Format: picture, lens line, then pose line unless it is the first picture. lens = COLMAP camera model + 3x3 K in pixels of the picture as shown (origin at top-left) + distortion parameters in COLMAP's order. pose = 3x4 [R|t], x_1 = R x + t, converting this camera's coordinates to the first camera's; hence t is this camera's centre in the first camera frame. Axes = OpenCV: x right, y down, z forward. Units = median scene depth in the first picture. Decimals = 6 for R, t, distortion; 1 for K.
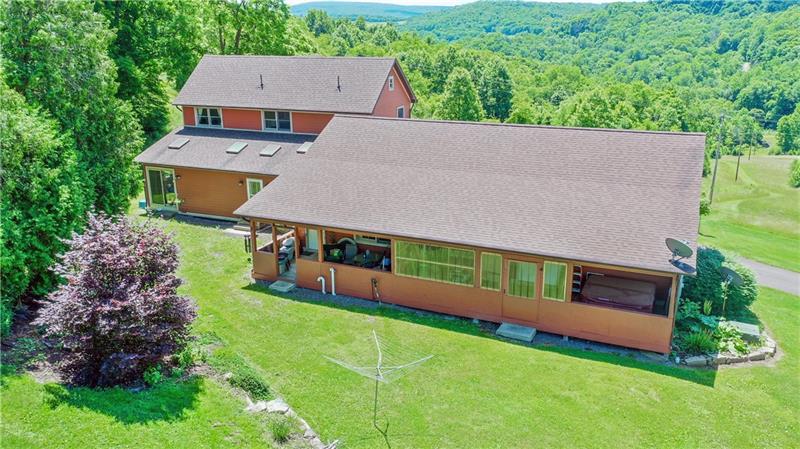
lens RADIAL K [[633.6, 0, 400.0], [0, 633.6, 224.5], [0, 0, 1]] dist [0.004861, 0.009230]
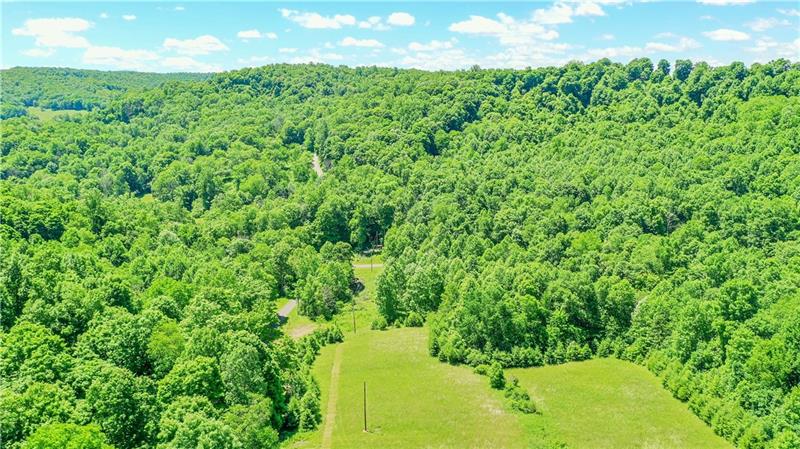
lens RADIAL K [[633.6, 0, 400.0], [0, 633.6, 224.5], [0, 0, 1]] dist [0.004861, 0.009230]
pose [[0.810293, -0.119900, 0.573628, 0.092120], [0.172958, 0.984172, -0.038604, -0.087664], [-0.559920, 0.130494, 0.818206, 0.168688]]
